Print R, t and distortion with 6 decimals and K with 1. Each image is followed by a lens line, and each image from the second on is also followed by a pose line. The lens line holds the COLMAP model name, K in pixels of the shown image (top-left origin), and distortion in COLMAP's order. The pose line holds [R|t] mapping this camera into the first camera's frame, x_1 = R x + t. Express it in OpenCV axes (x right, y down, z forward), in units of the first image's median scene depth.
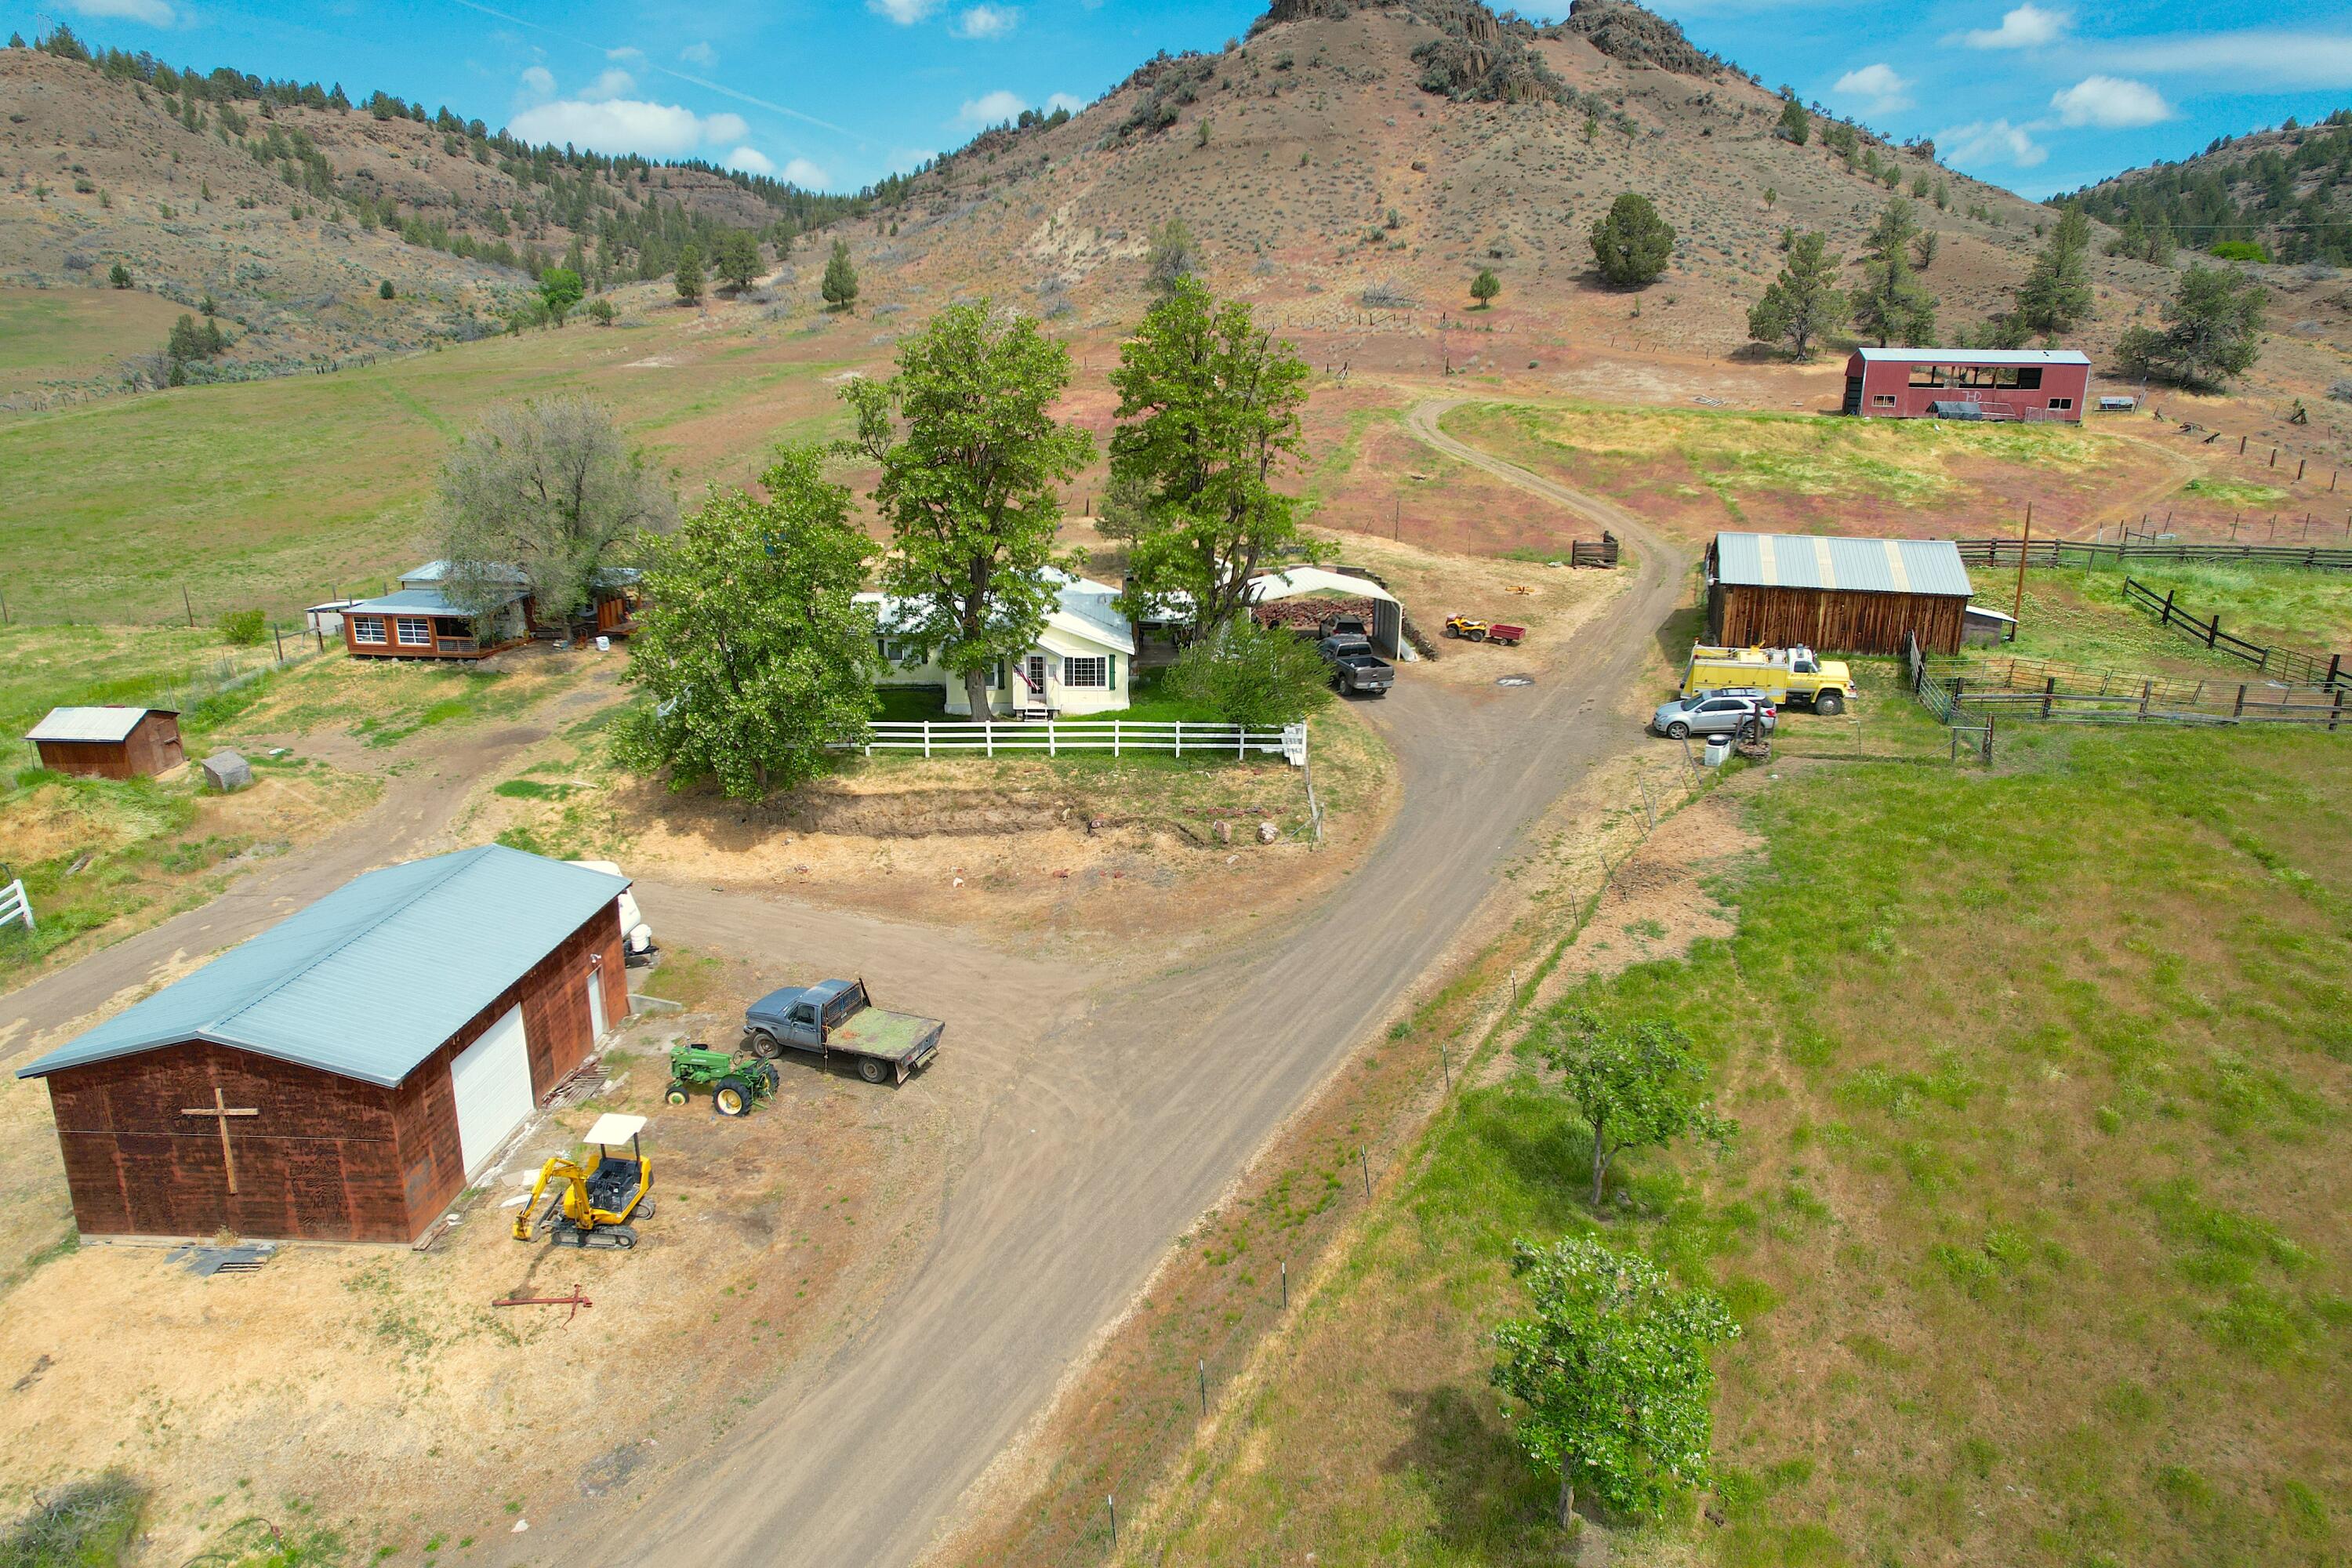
lens RADIAL K [[1500.5, 0, 1175.7], [0, 1500.5, 778.0], [0, 0, 1]] dist [-0.076665, 0.070973]
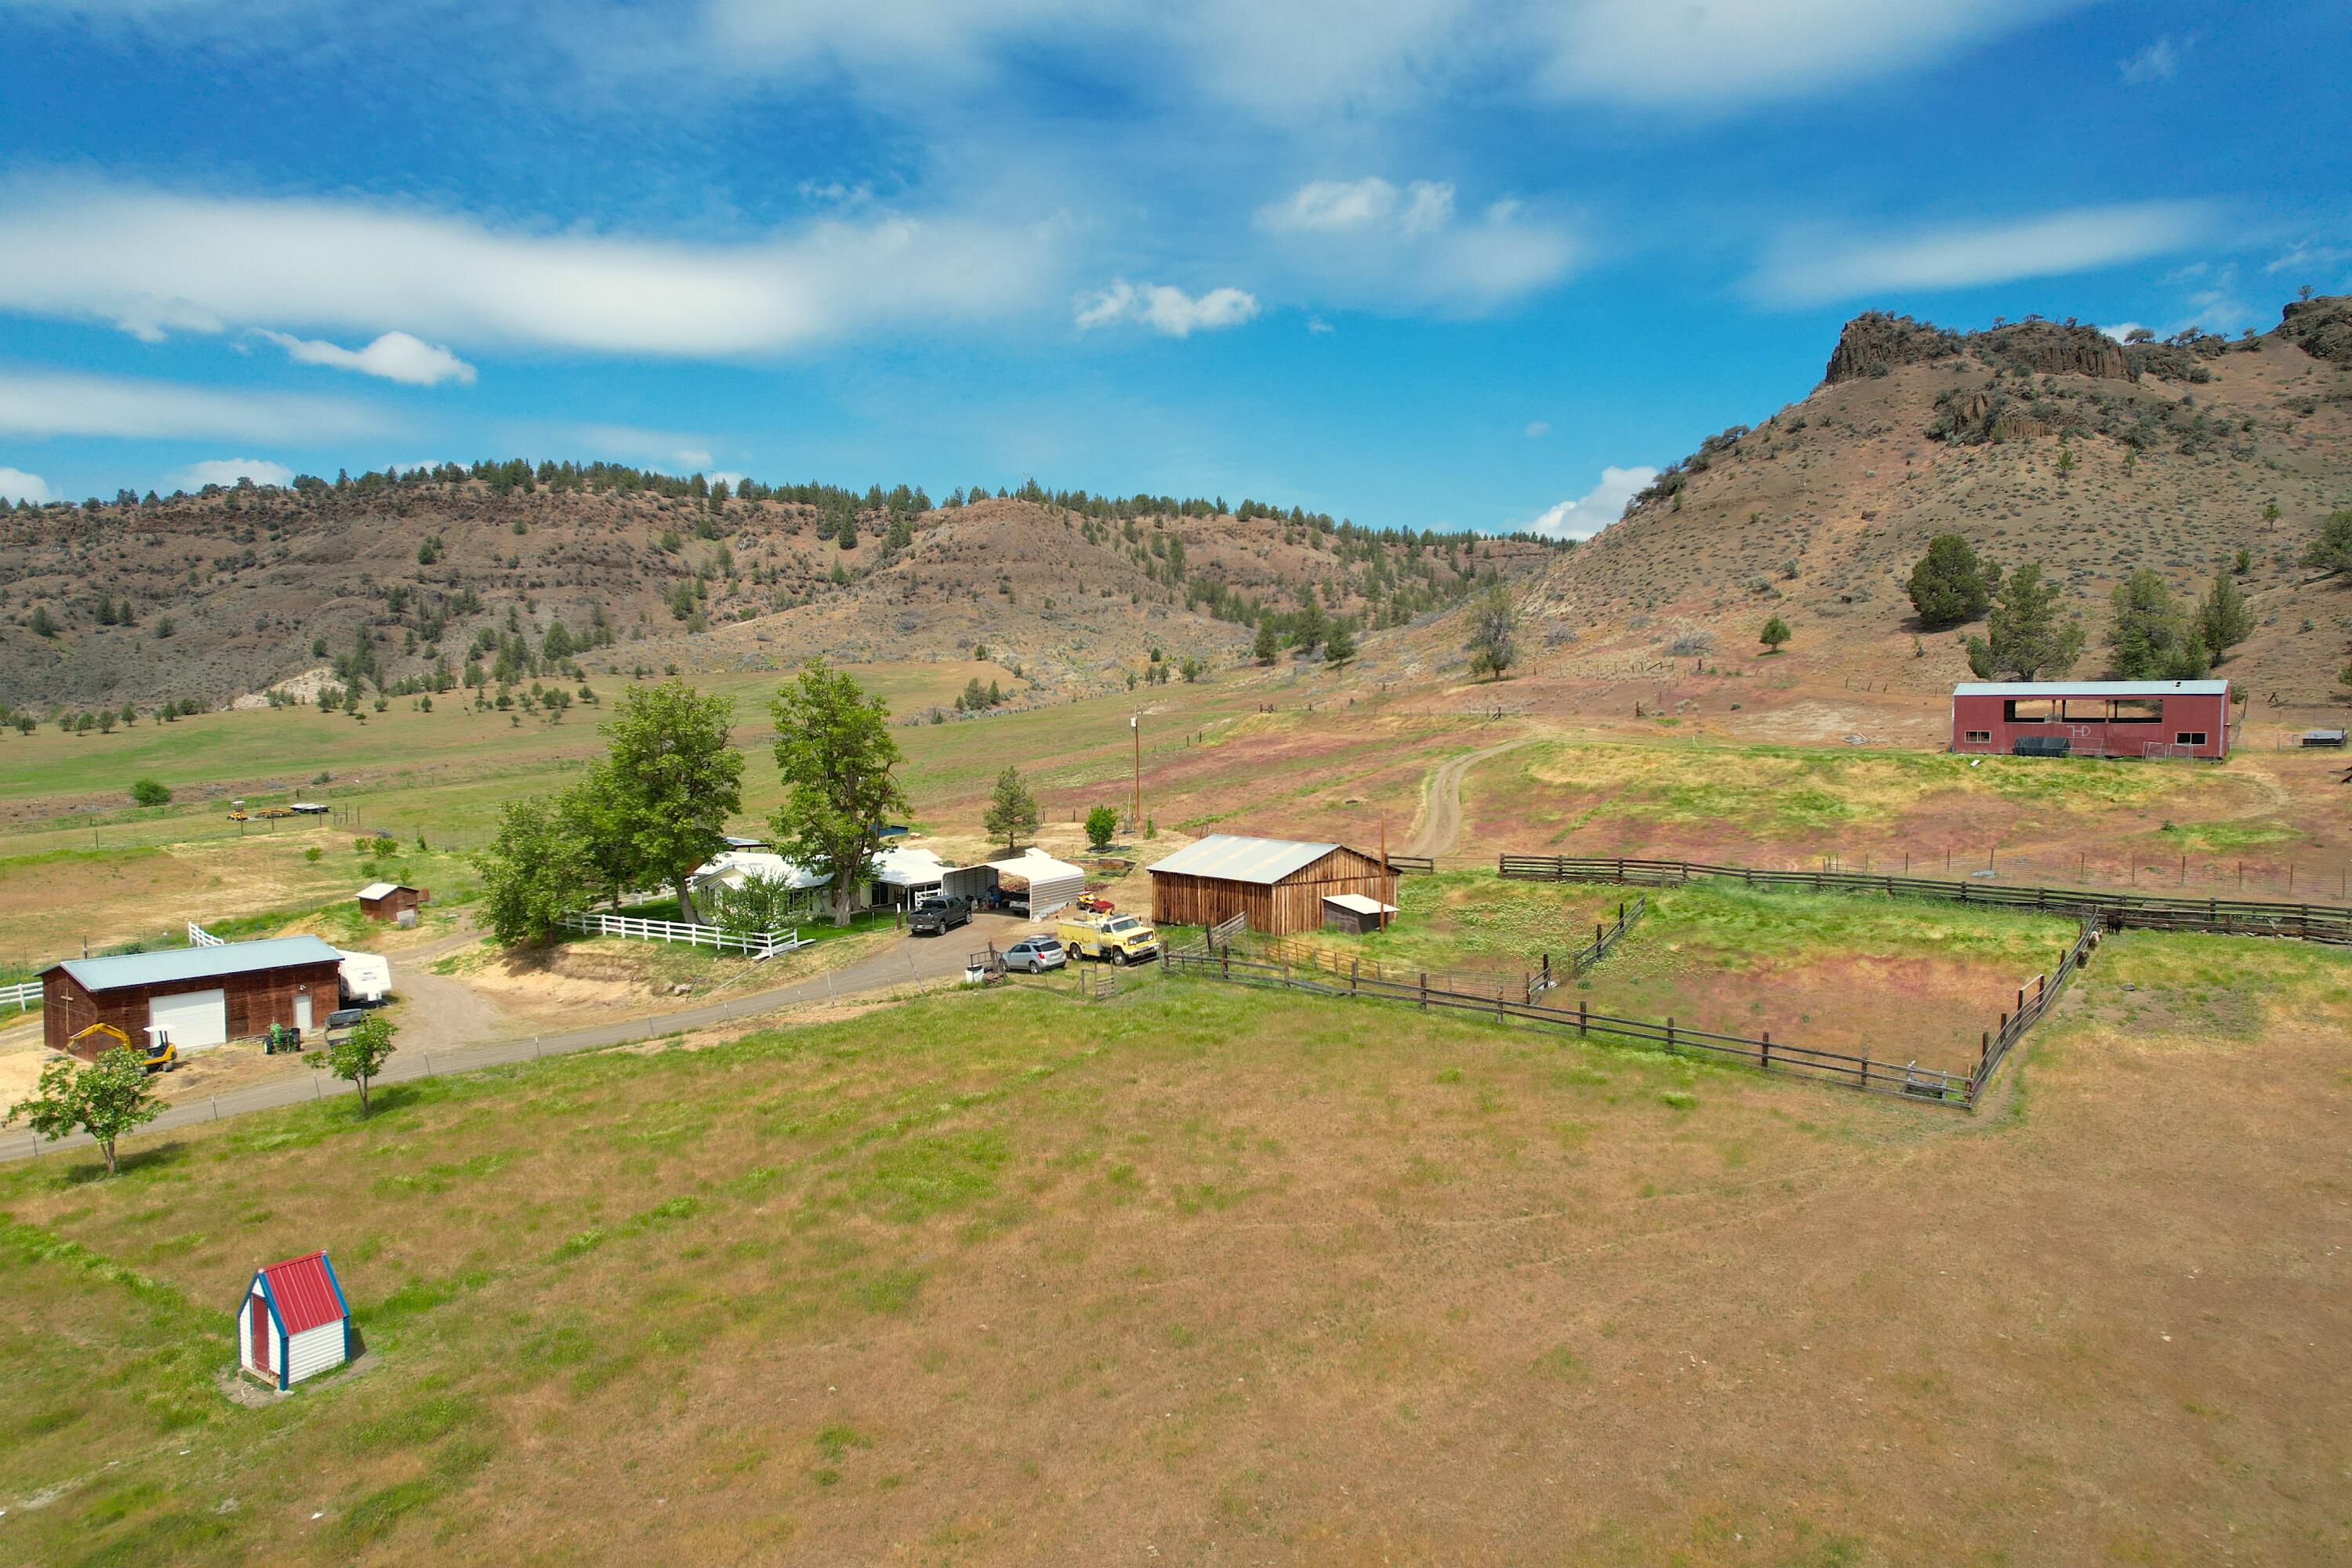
lens RADIAL K [[1500.5, 0, 1182.3], [0, 1500.5, 805.6], [0, 0, 1]] dist [-0.076665, 0.070973]
pose [[0.836823, 0.024880, -0.546907, 0.445951], [-0.138416, 0.976127, -0.167385, 0.011615], [0.529686, 0.215772, 0.820289, -0.024728]]
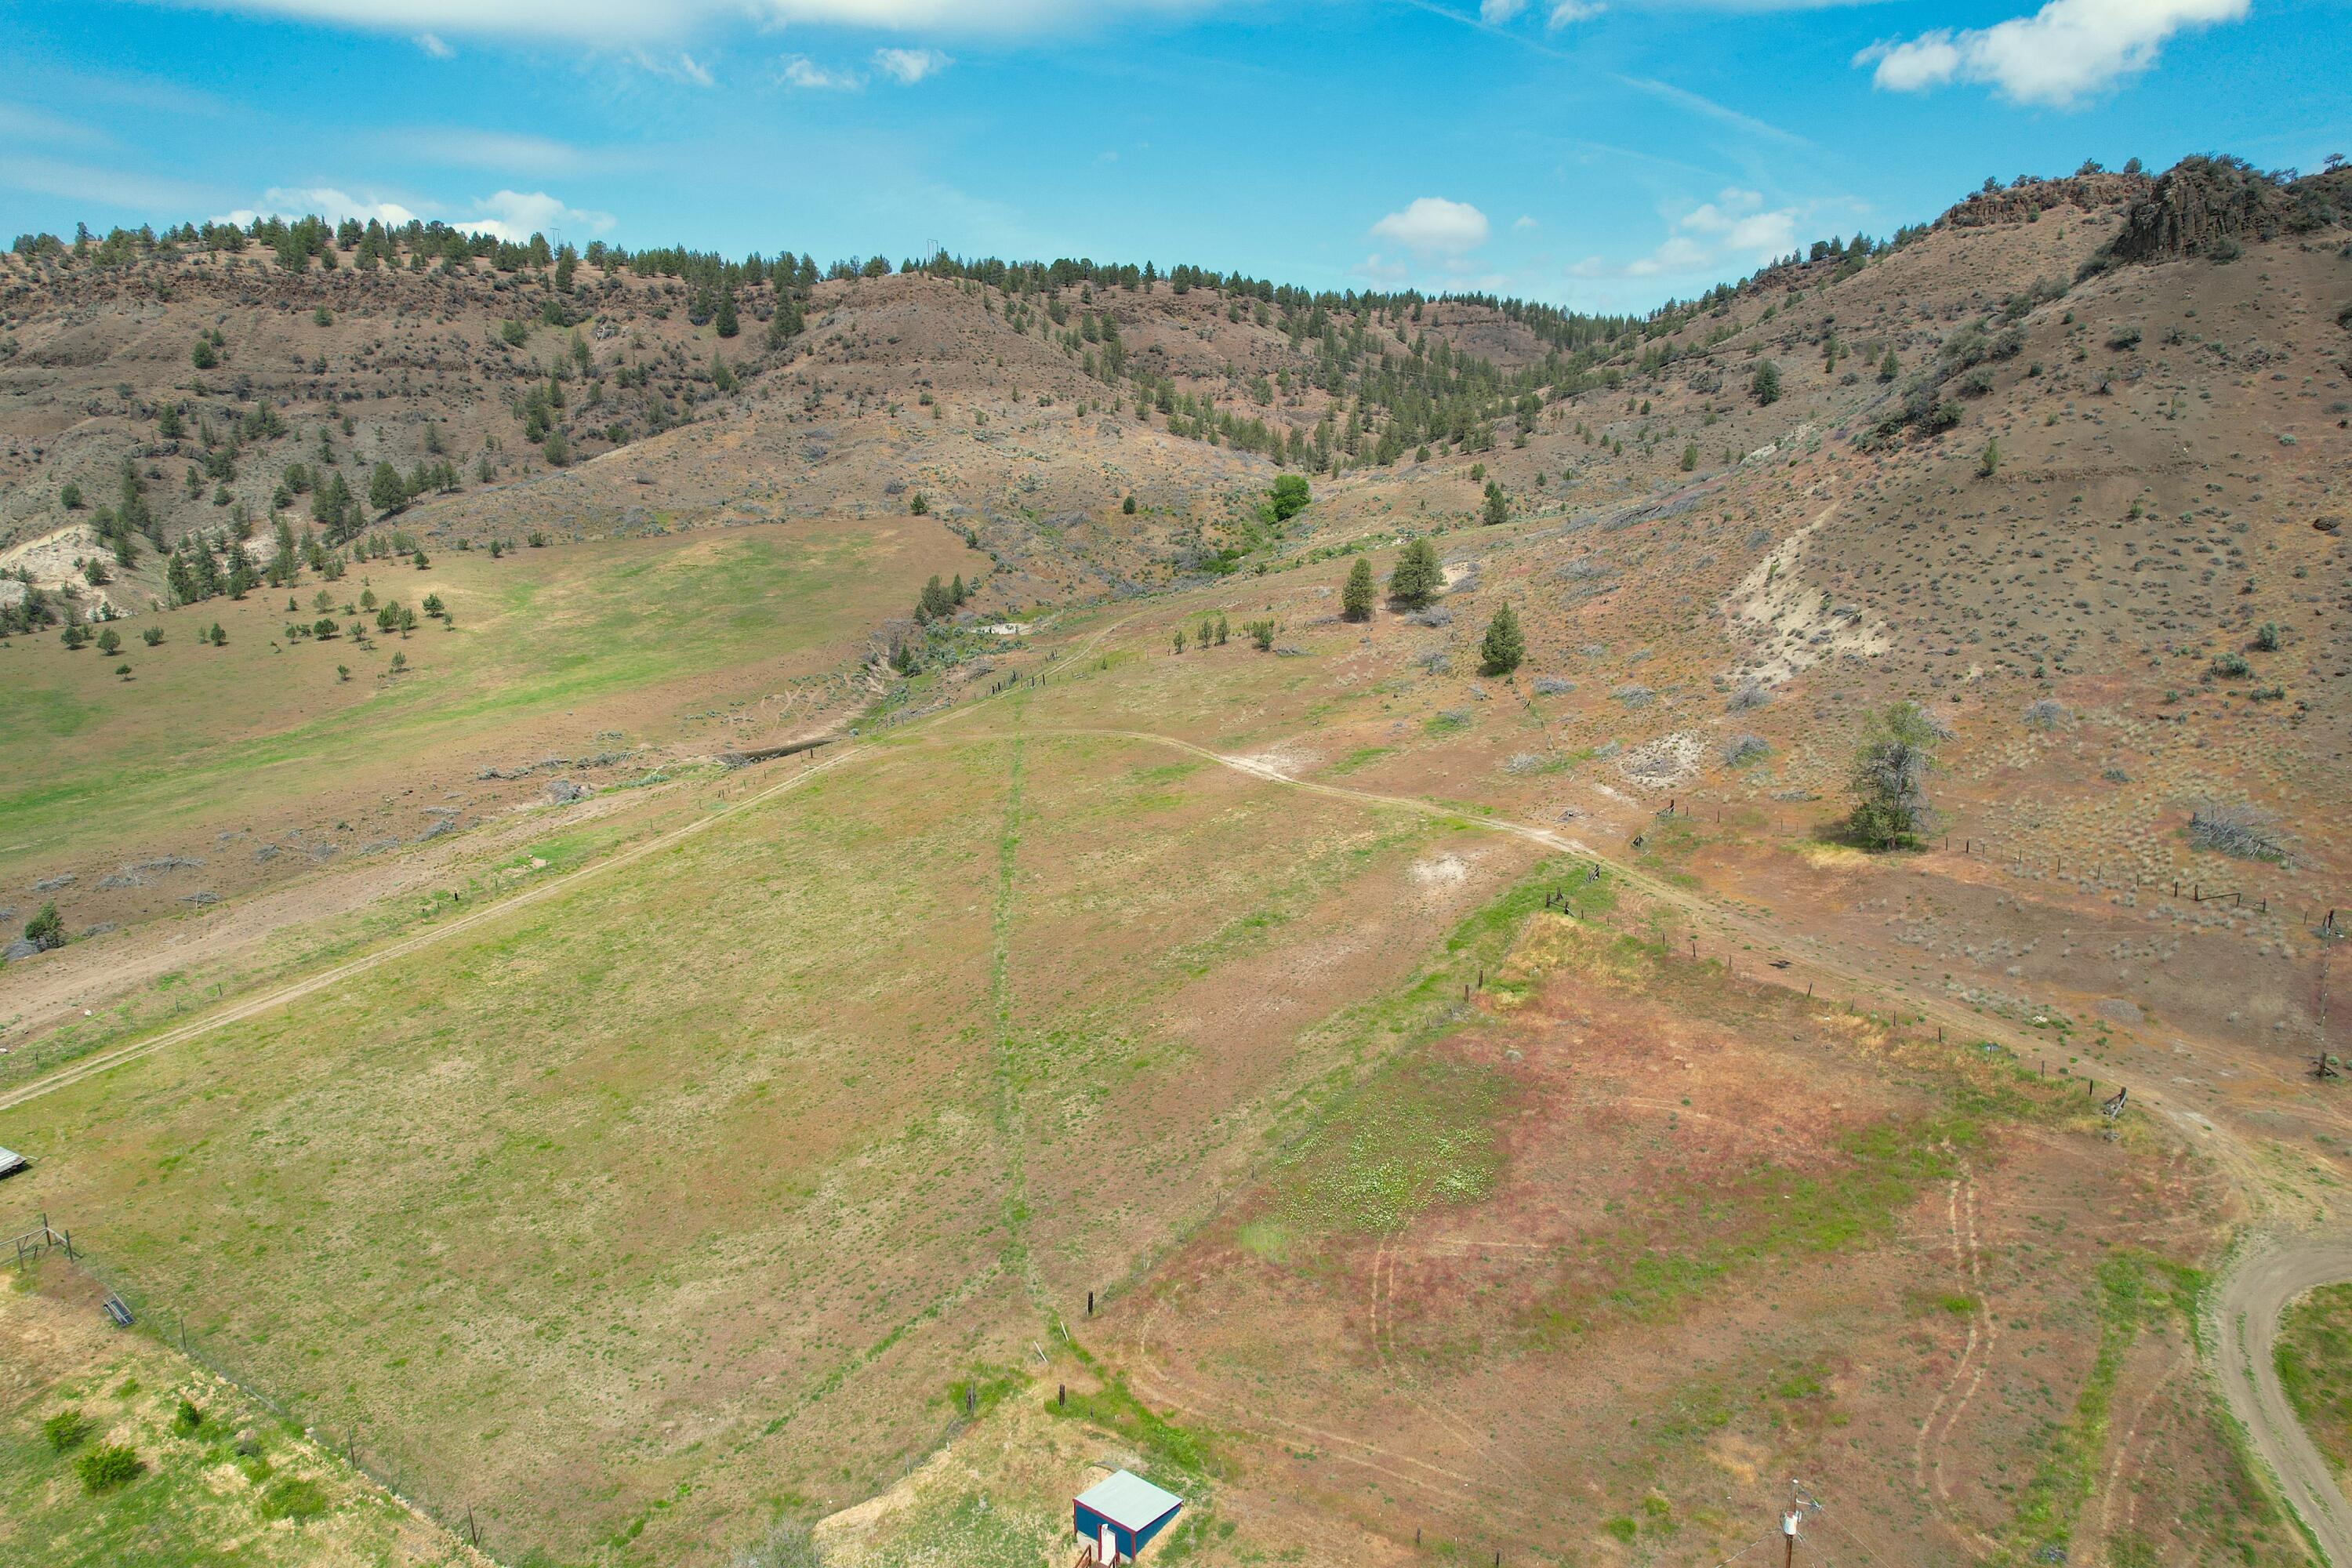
lens RADIAL K [[1500.5, 0, 1182.9], [0, 1500.5, 793.6], [0, 0, 1]] dist [-0.076665, 0.070973]
pose [[0.880685, 0.099599, -0.463113, 0.031108], [-0.115717, 0.993261, -0.006440, -0.298997], [0.459351, 0.059262, 0.886276, 0.197909]]
